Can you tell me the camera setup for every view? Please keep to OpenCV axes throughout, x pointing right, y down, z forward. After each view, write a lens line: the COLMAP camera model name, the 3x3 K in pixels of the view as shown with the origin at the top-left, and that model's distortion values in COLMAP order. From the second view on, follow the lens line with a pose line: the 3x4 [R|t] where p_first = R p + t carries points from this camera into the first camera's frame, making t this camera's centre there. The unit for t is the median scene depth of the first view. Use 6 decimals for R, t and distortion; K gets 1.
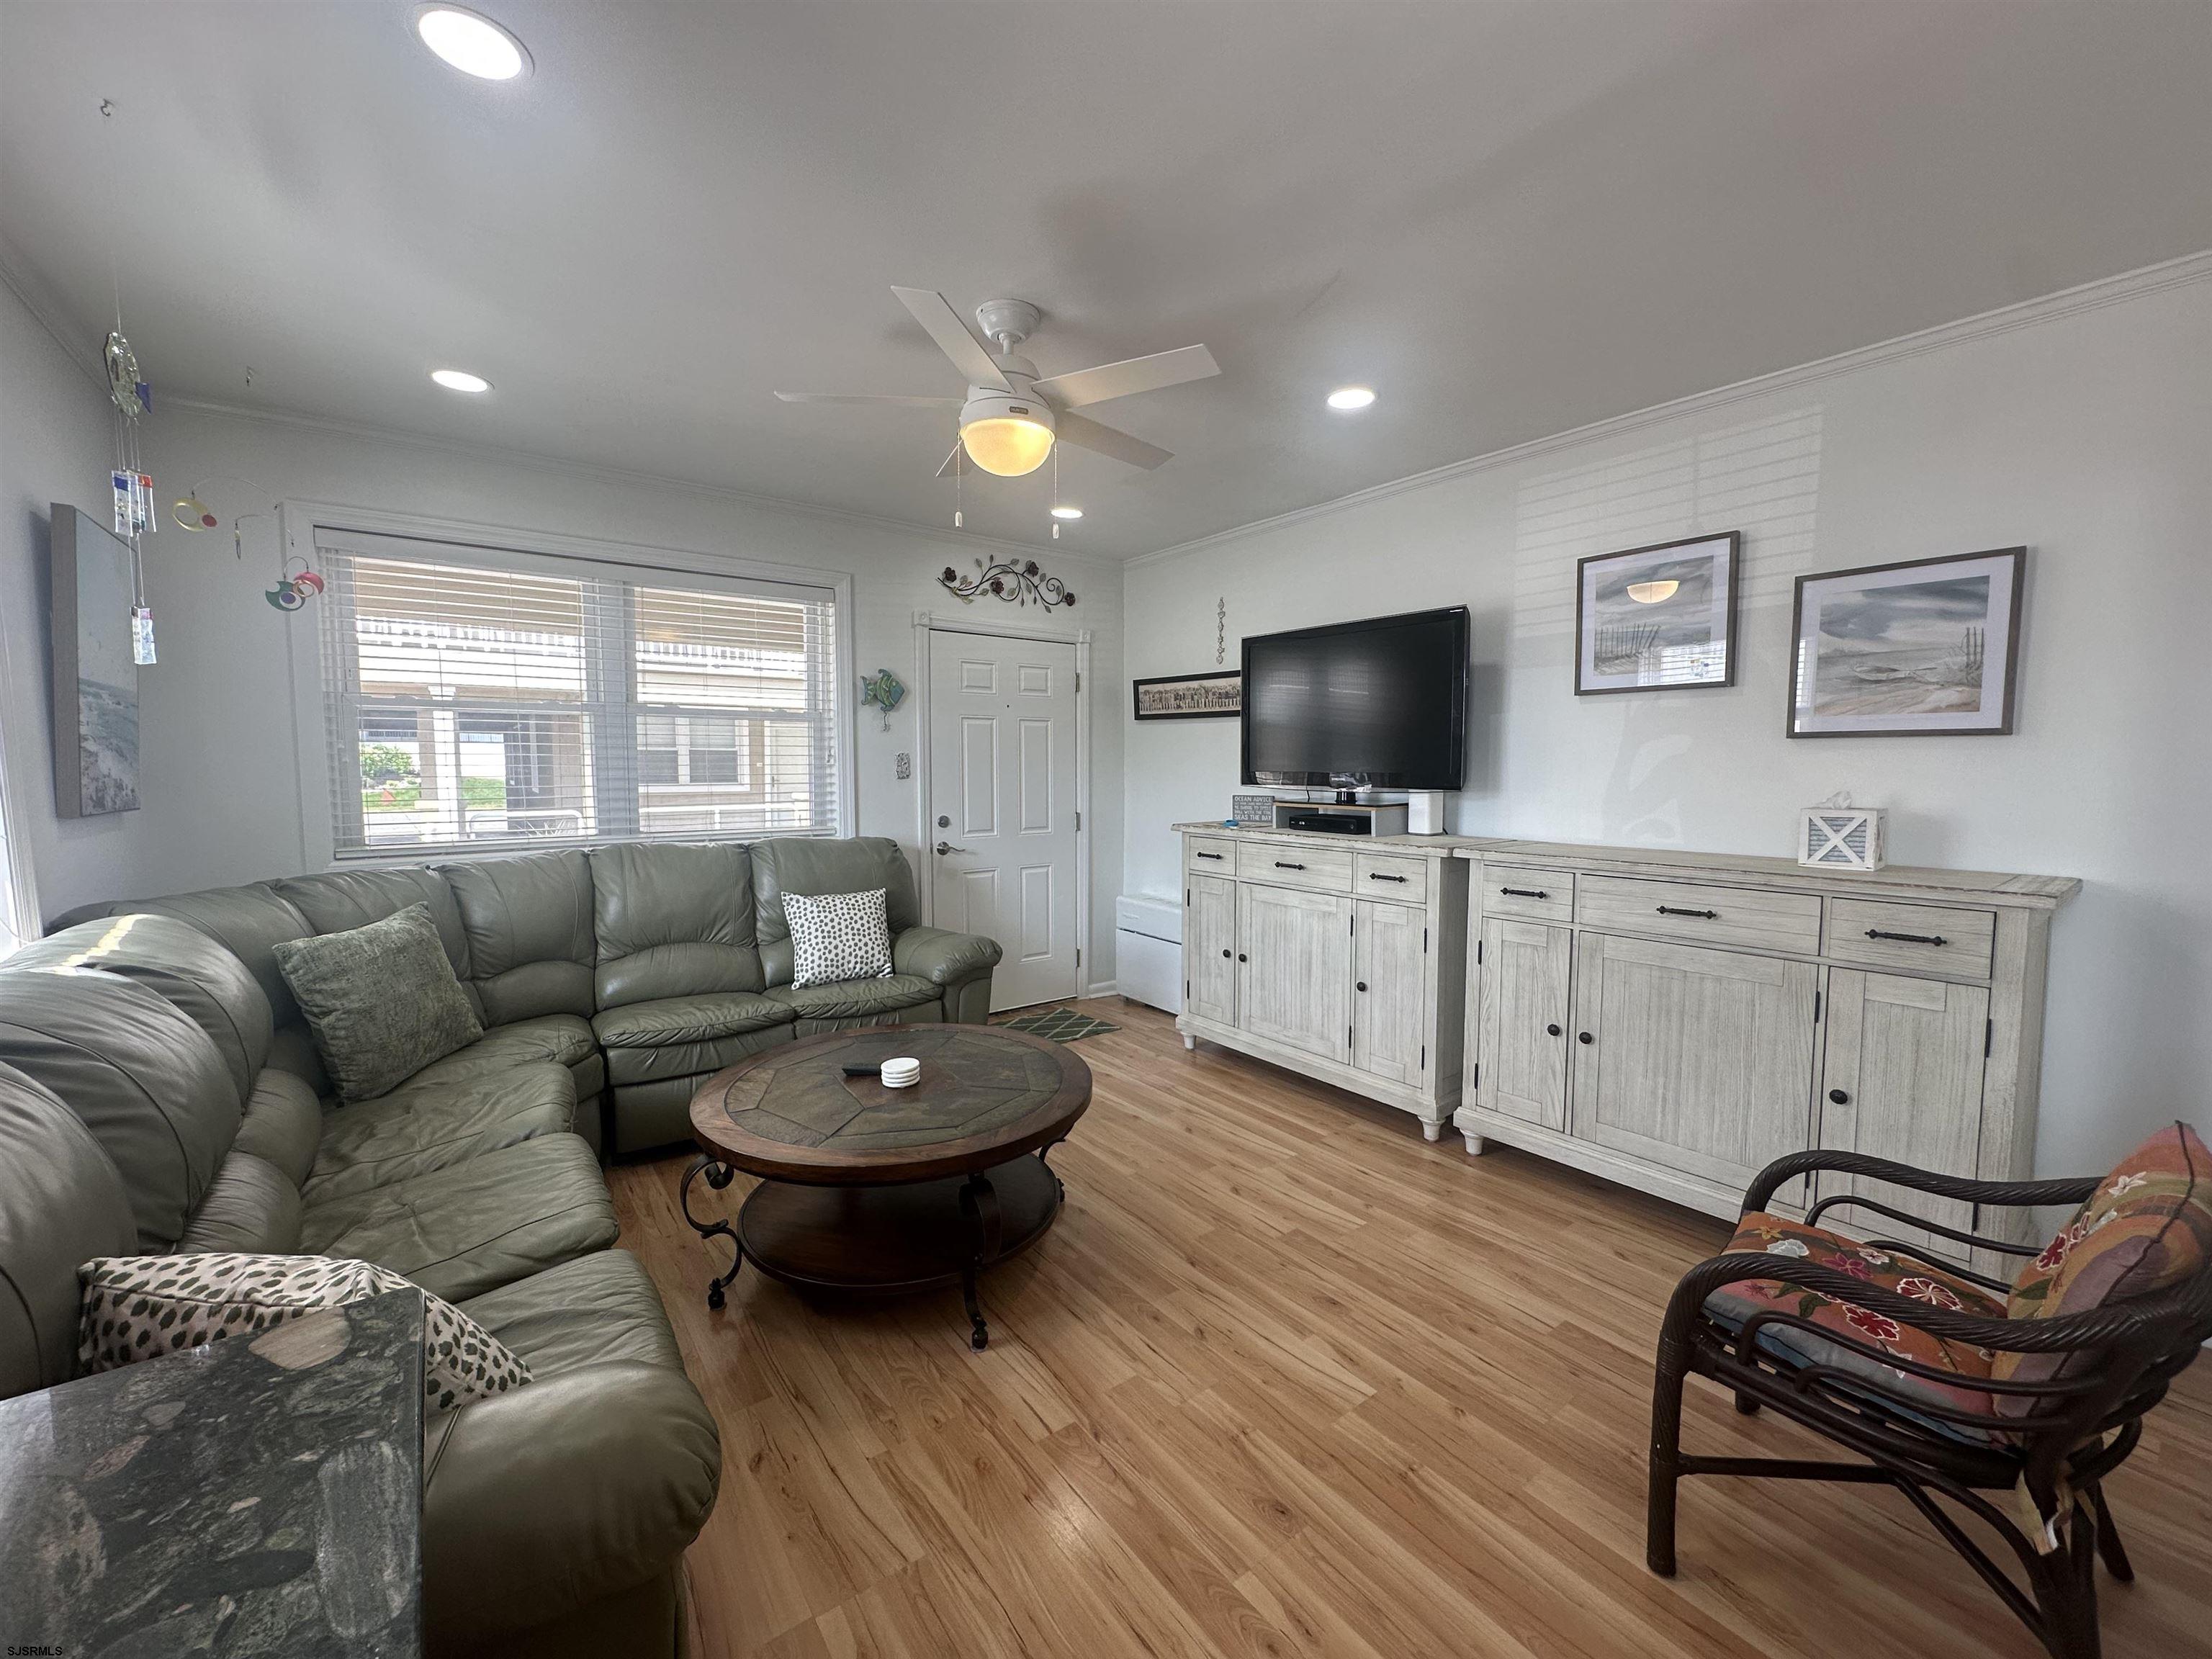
lens RADIAL K [[883.3, 0, 1099.0], [0, 883.3, 827.7], [0, 0, 1]] dist [-0.001217, 0.000097]
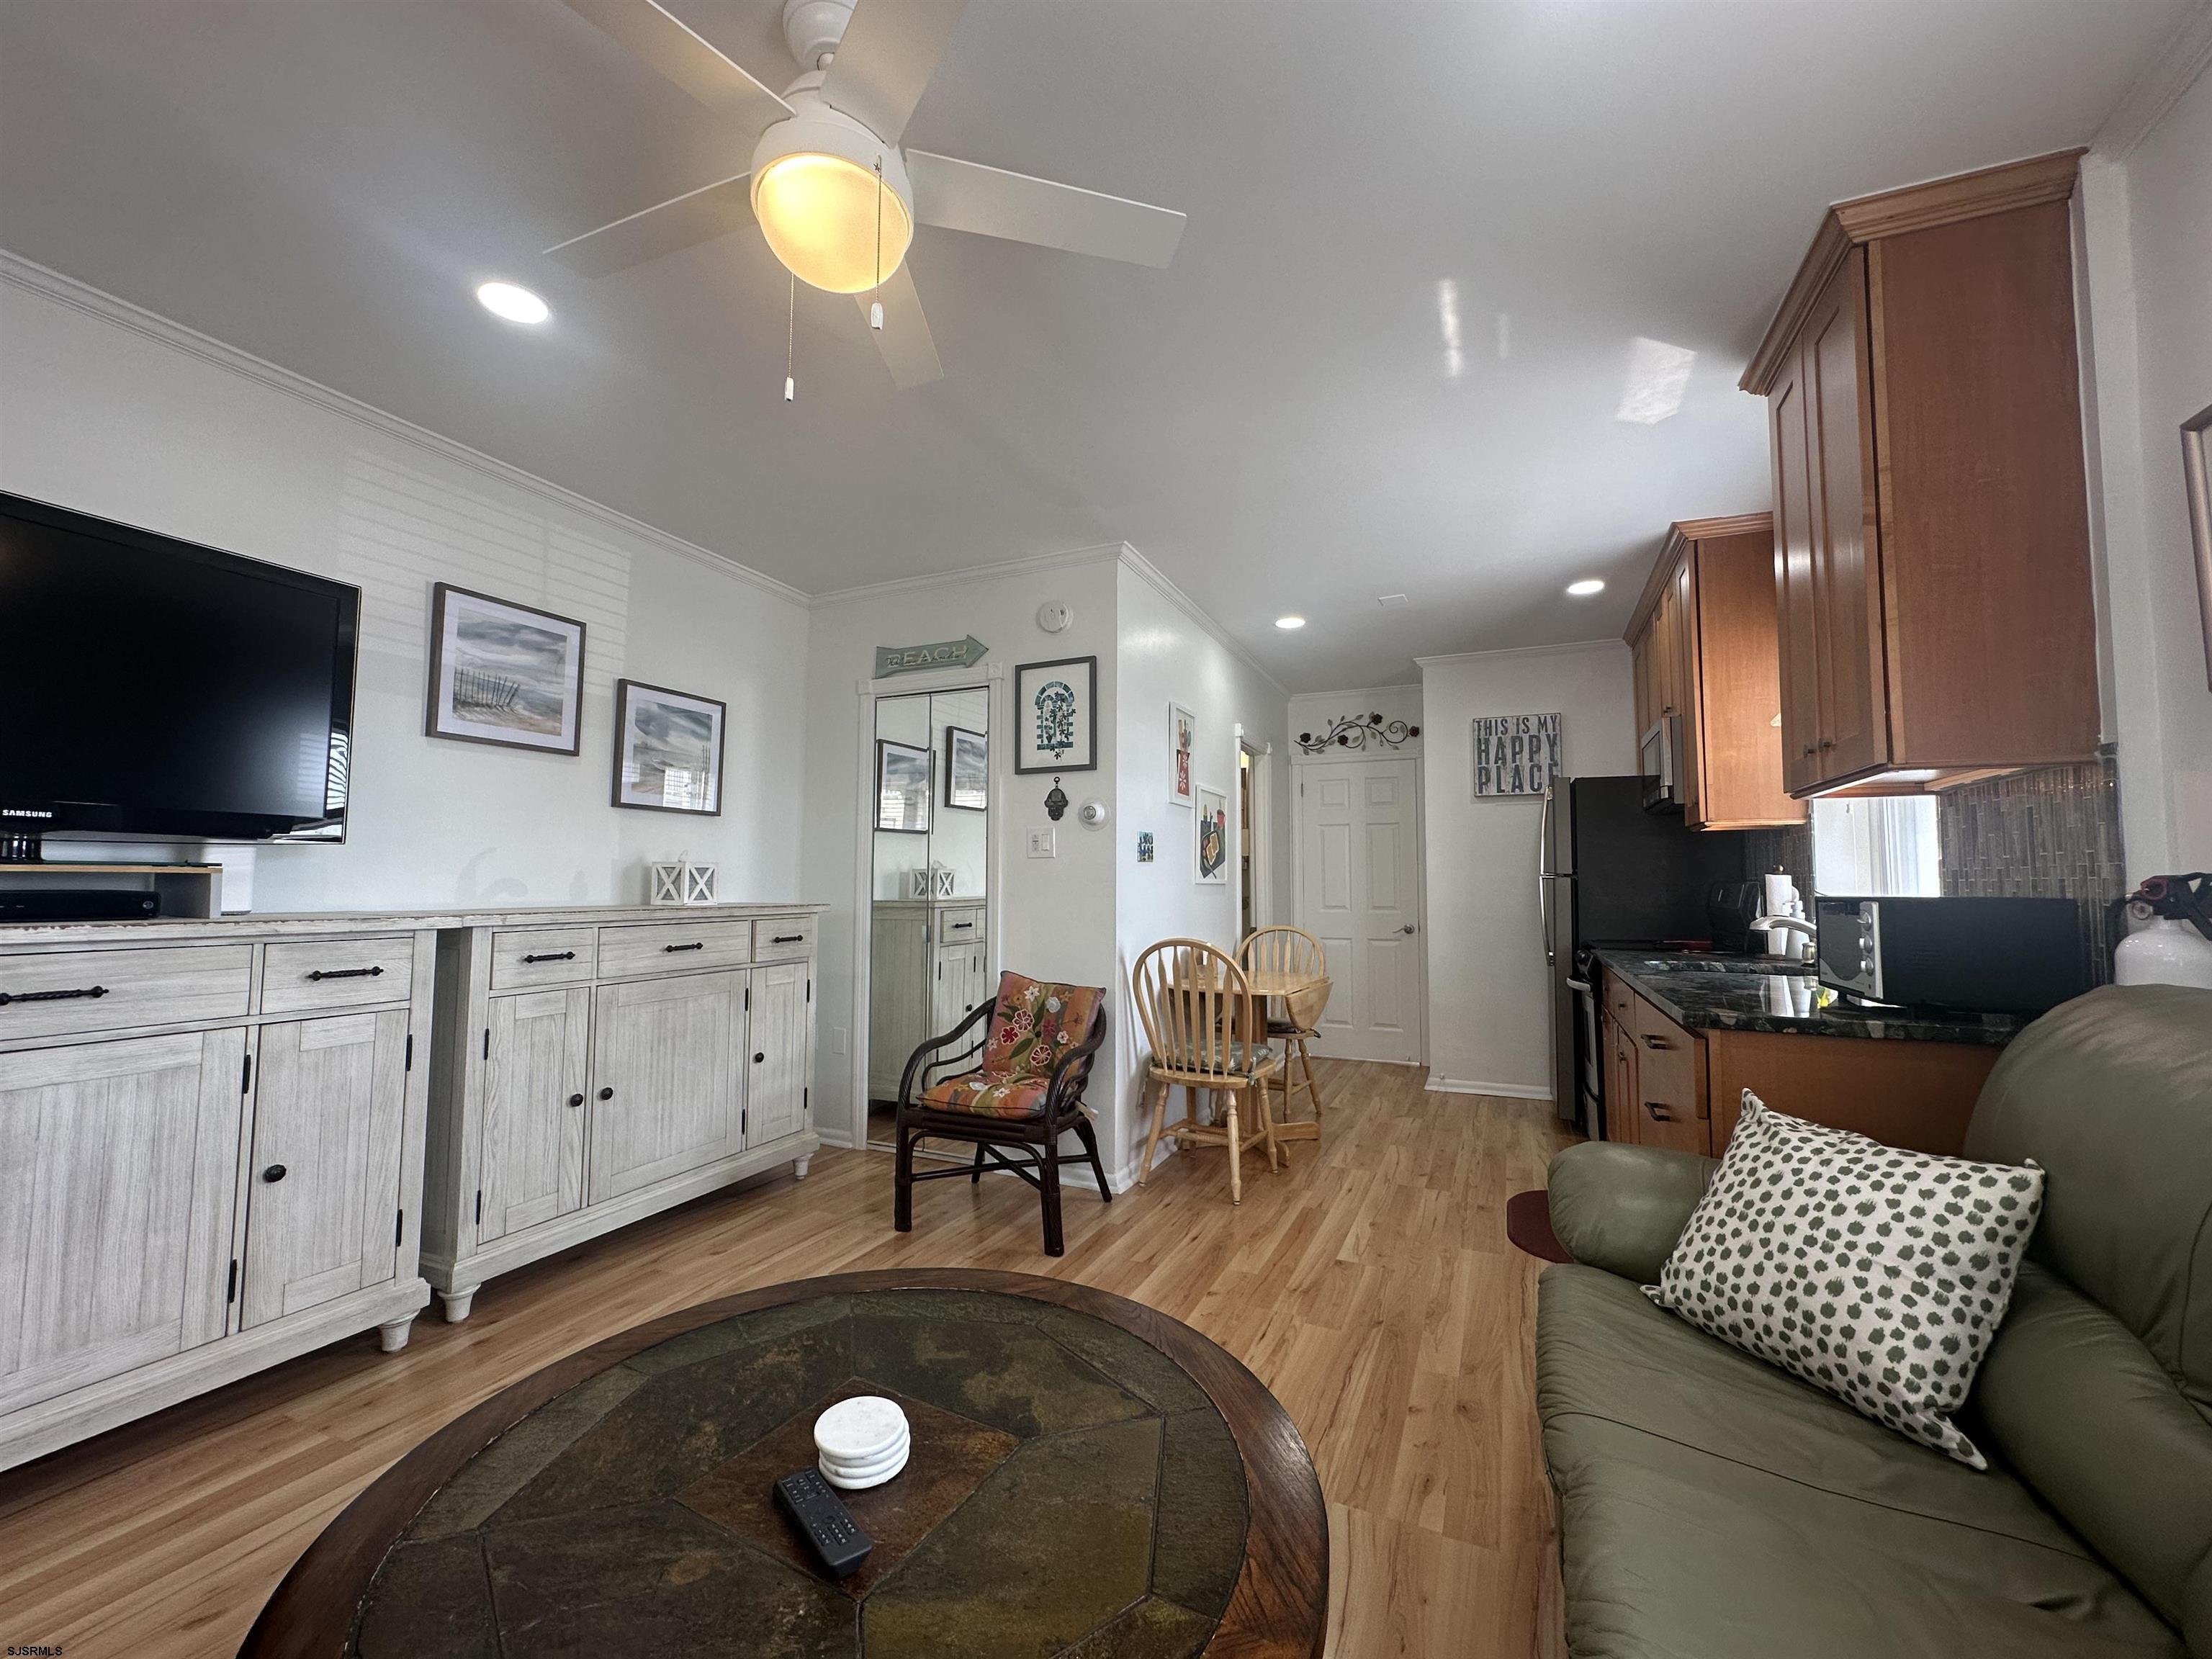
lens RADIAL K [[883.3, 0, 1100.0], [0, 883.3, 827.5], [0, 0, 1]] dist [-0.001217, 0.000097]
pose [[-0.476949, 0.054560, 0.877236, -0.526393], [0.060080, 0.997761, -0.029391, 0.002862], [-0.876875, 0.038686, -0.479159, 0.865374]]
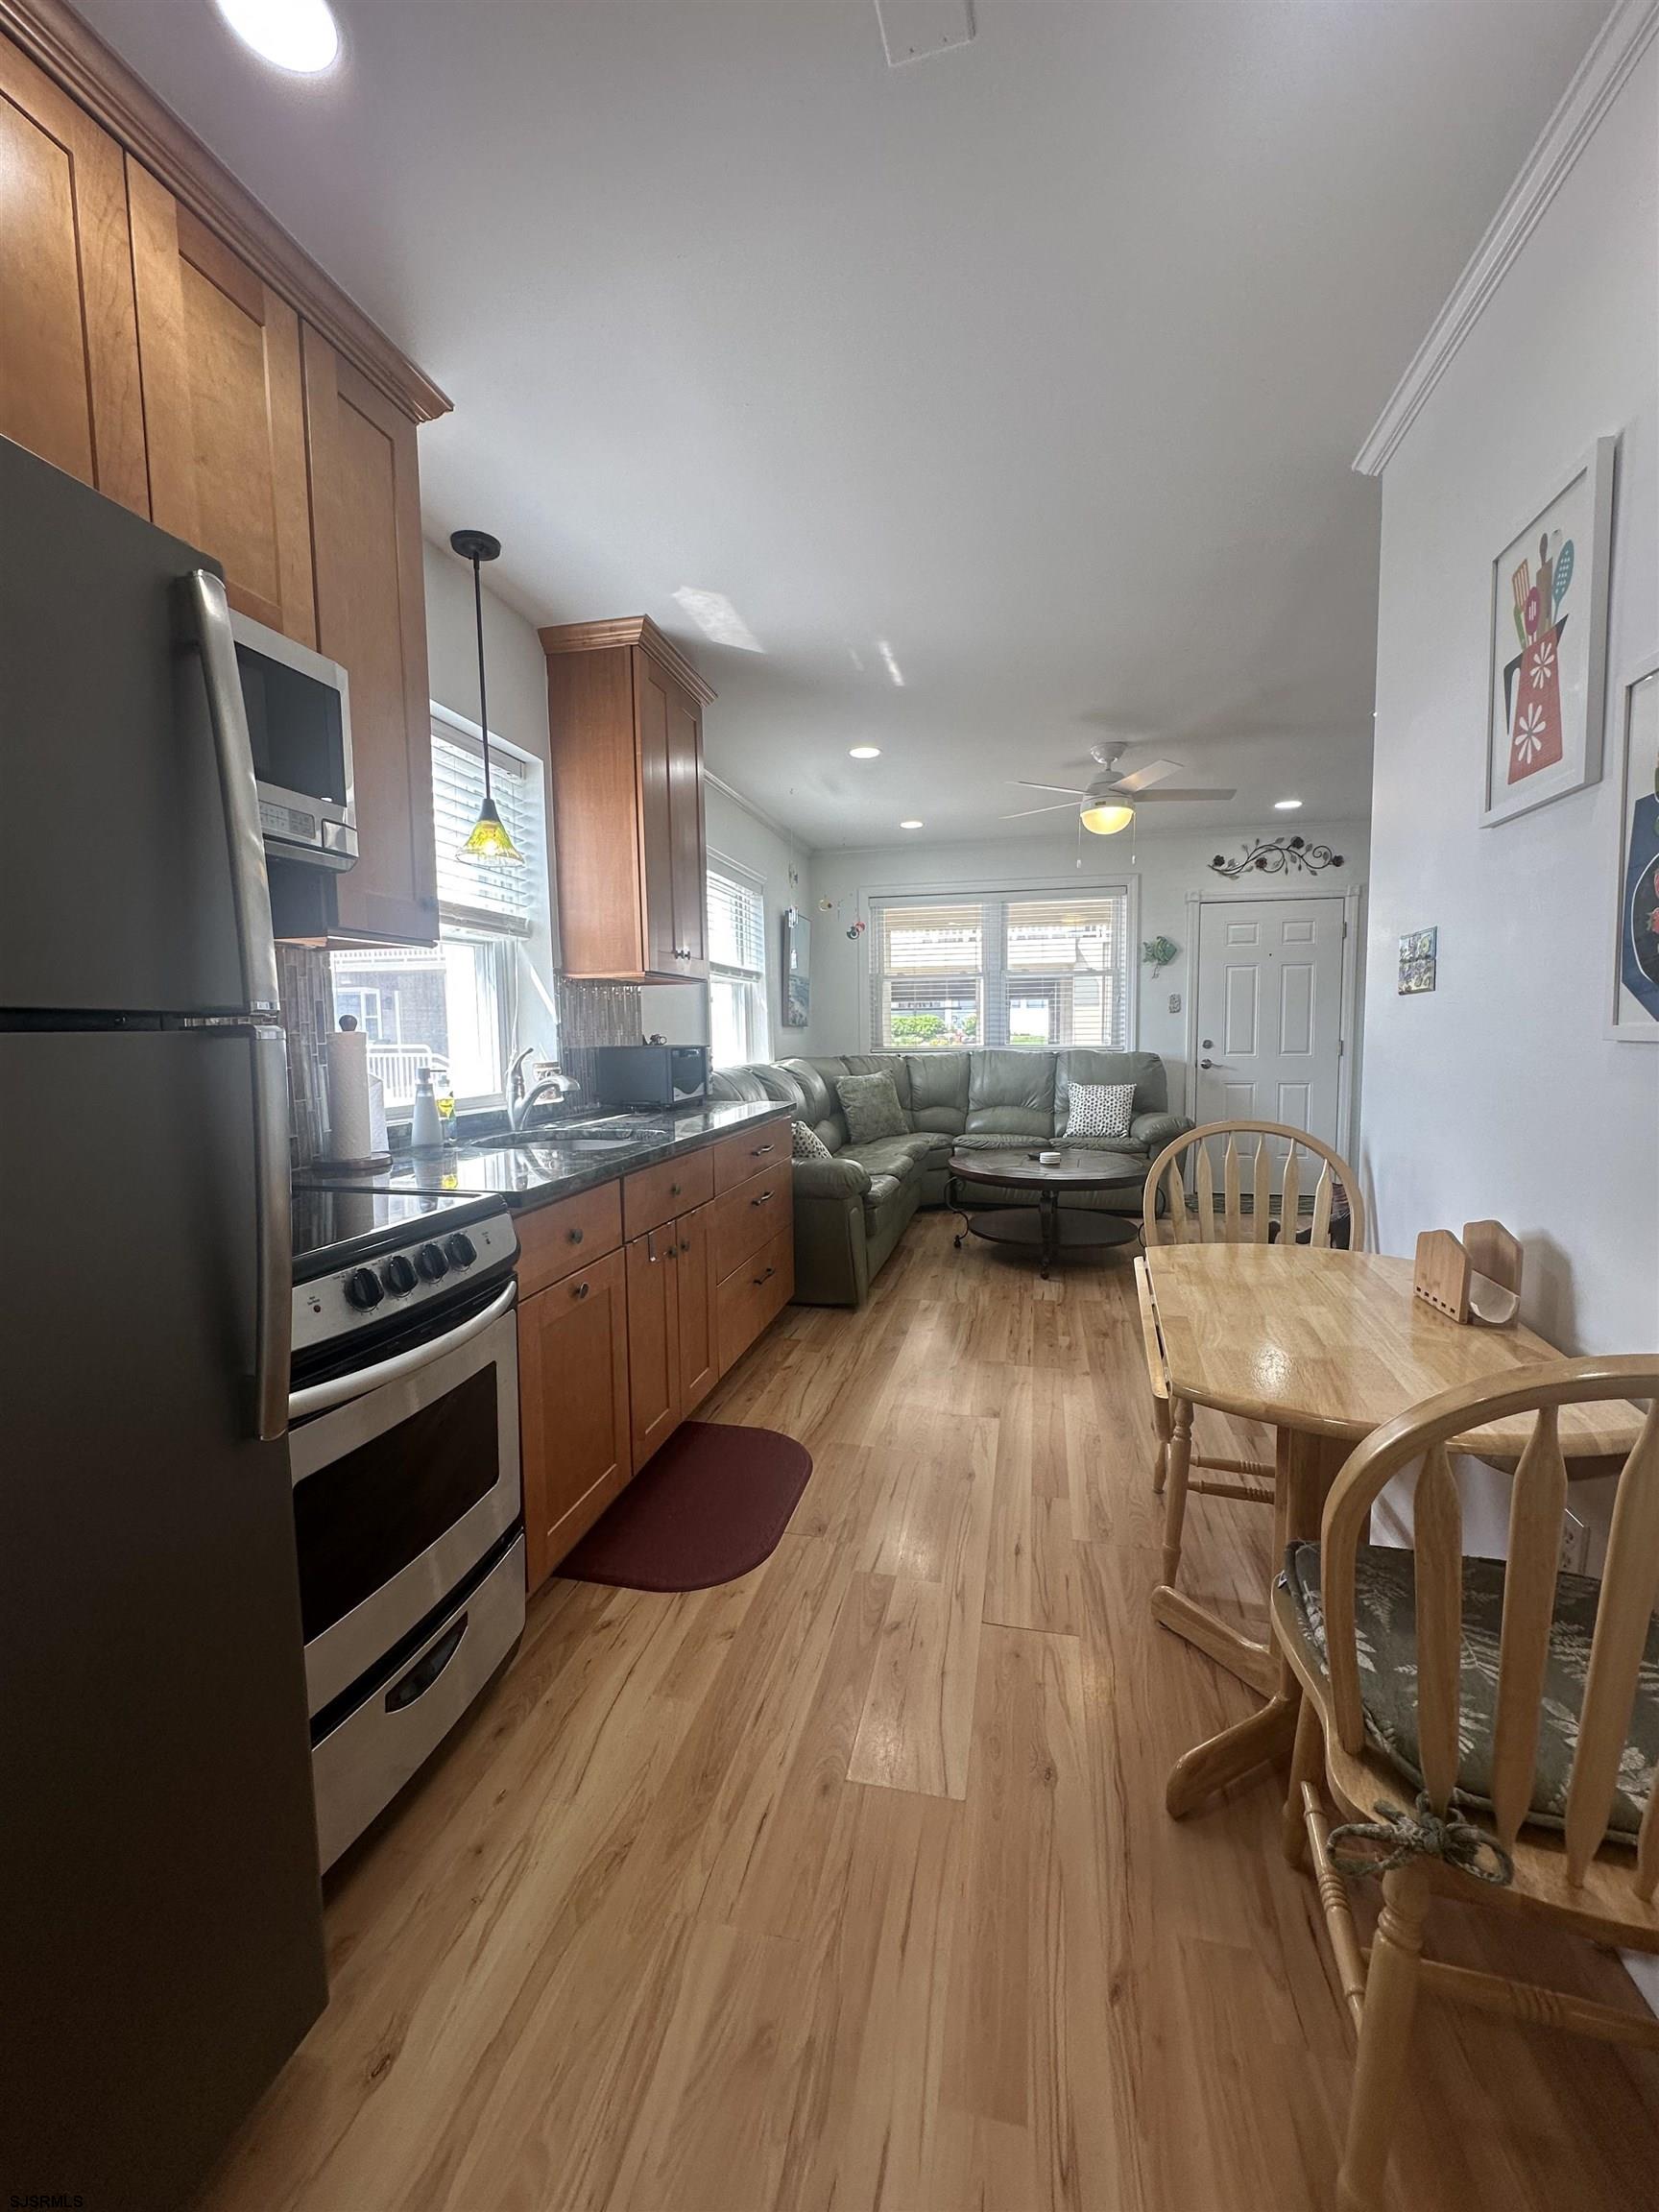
lens RADIAL K [[883.3, 0, 832.8], [0, 883.3, 1102.5], [0, 0, 1]] dist [-0.001217, 0.000097]
pose [[0.648058, 0.054028, -0.759672, 0.719865], [-0.042824, 0.998487, 0.034481, 0.088852], [0.760386, 0.010187, 0.649391, -0.466605]]
